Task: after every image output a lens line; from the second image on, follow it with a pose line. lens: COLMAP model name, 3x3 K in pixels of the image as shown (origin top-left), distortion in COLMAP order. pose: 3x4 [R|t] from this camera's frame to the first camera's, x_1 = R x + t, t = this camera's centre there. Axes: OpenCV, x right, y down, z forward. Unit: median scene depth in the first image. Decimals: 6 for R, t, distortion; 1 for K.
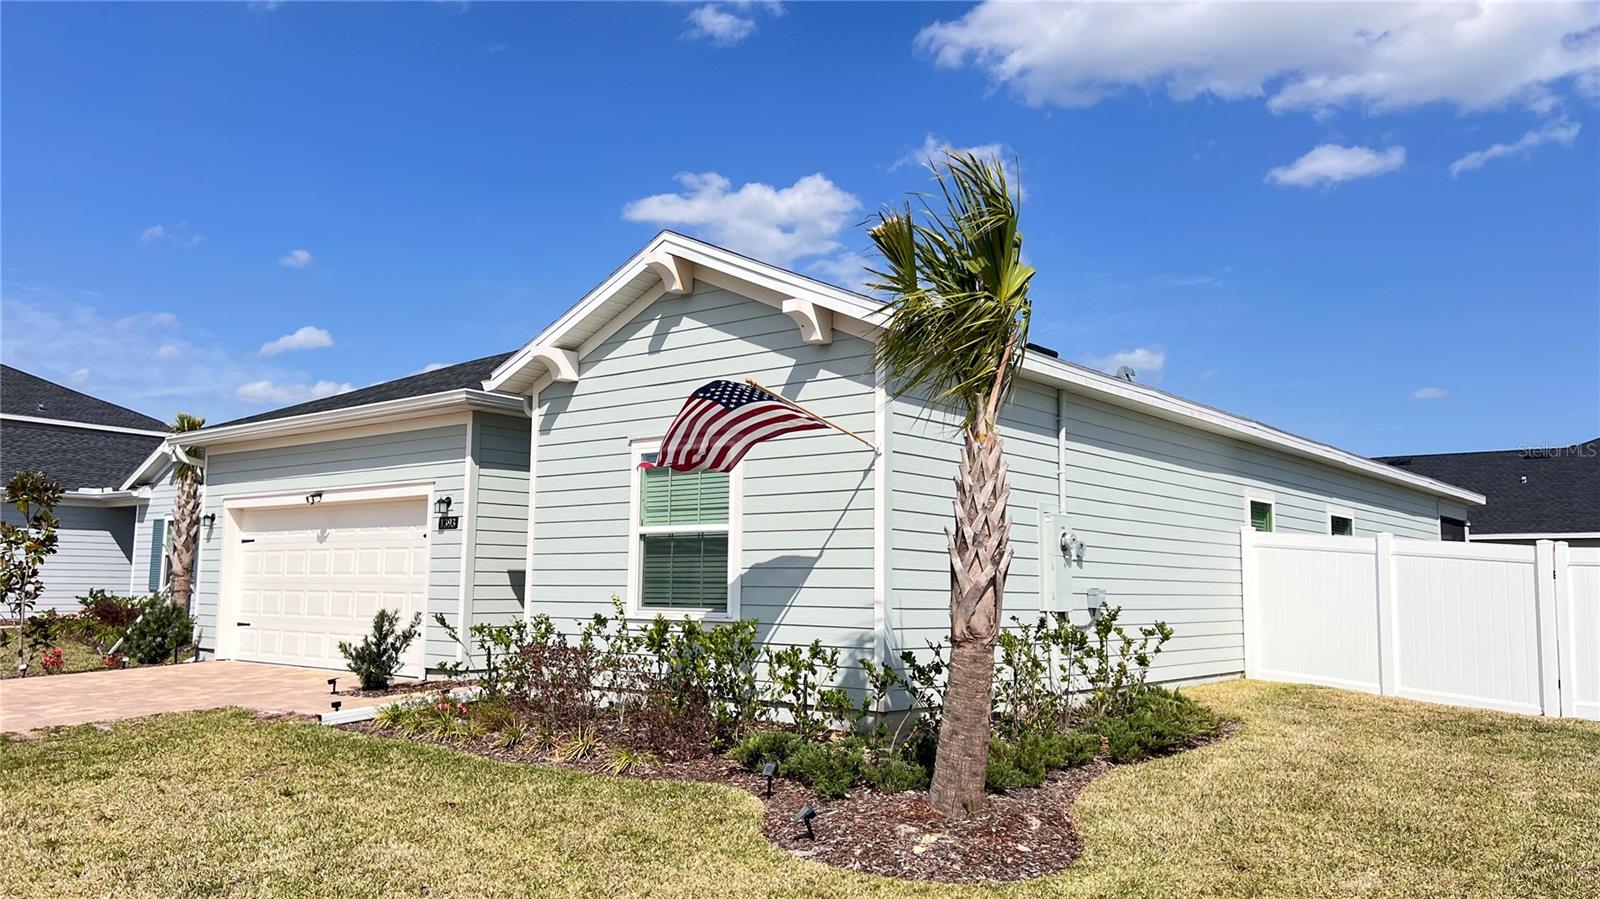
lens RADIAL K [[1244.7, 0, 798.9], [0, 1244.7, 455.8], [0, 0, 1]] dist [0.046095, -0.035441]
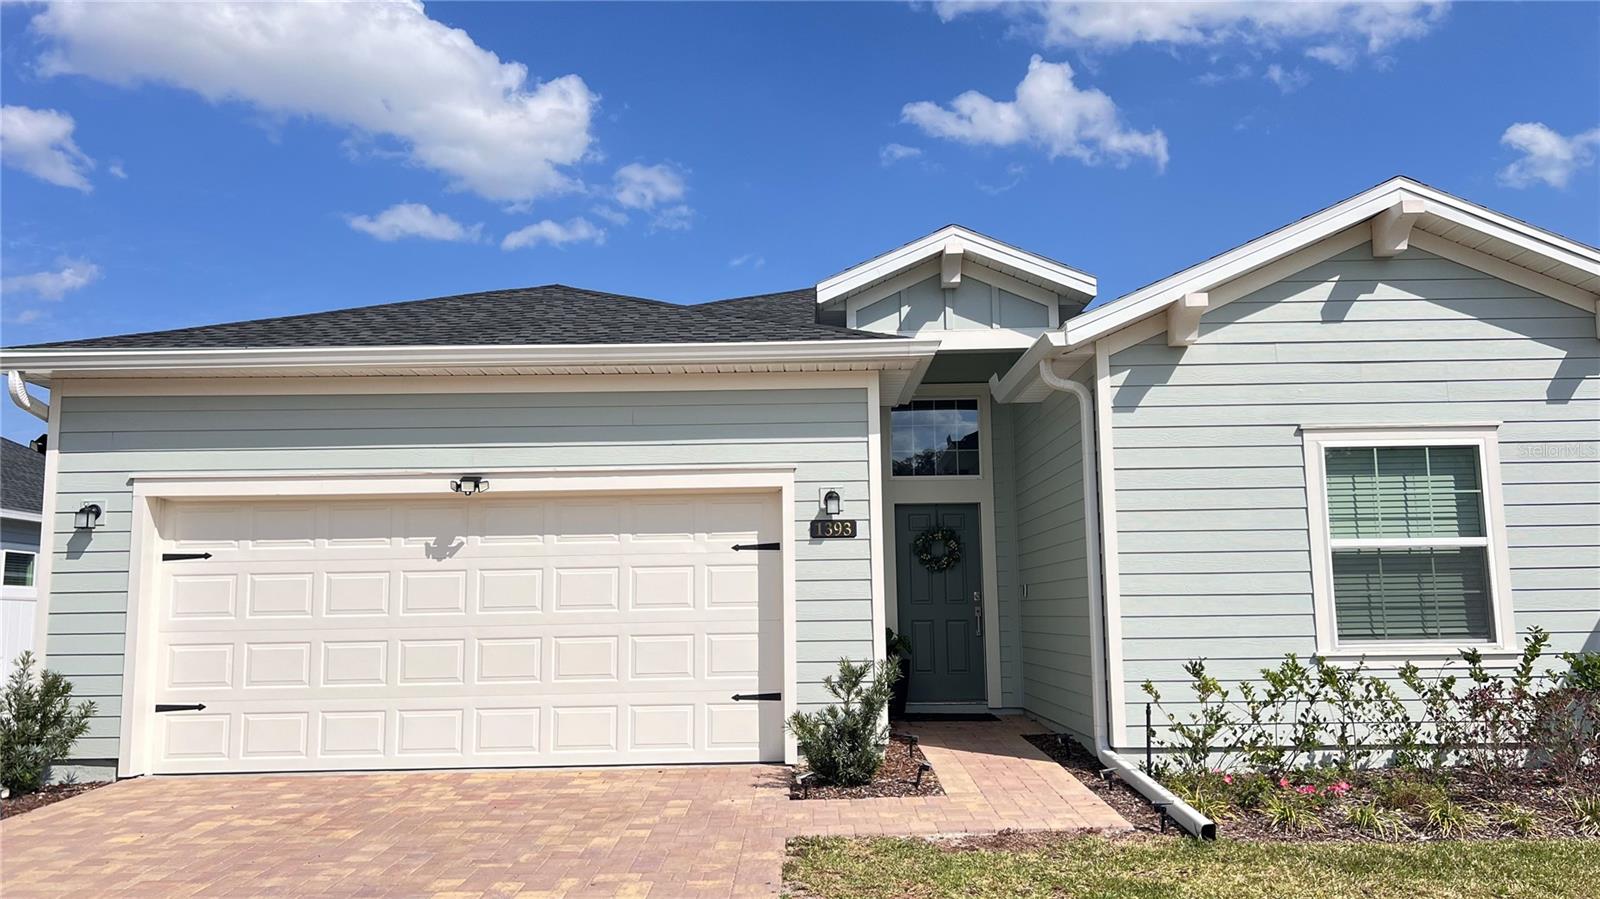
lens RADIAL K [[1244.7, 0, 816.6], [0, 1244.7, 443.1], [0, 0, 1]] dist [0.046095, -0.035441]
pose [[0.767688, 0.069097, 0.637087, -0.810830], [-0.045312, 0.997534, -0.053589, 0.048922], [-0.639219, 0.012272, 0.768927, 0.547297]]
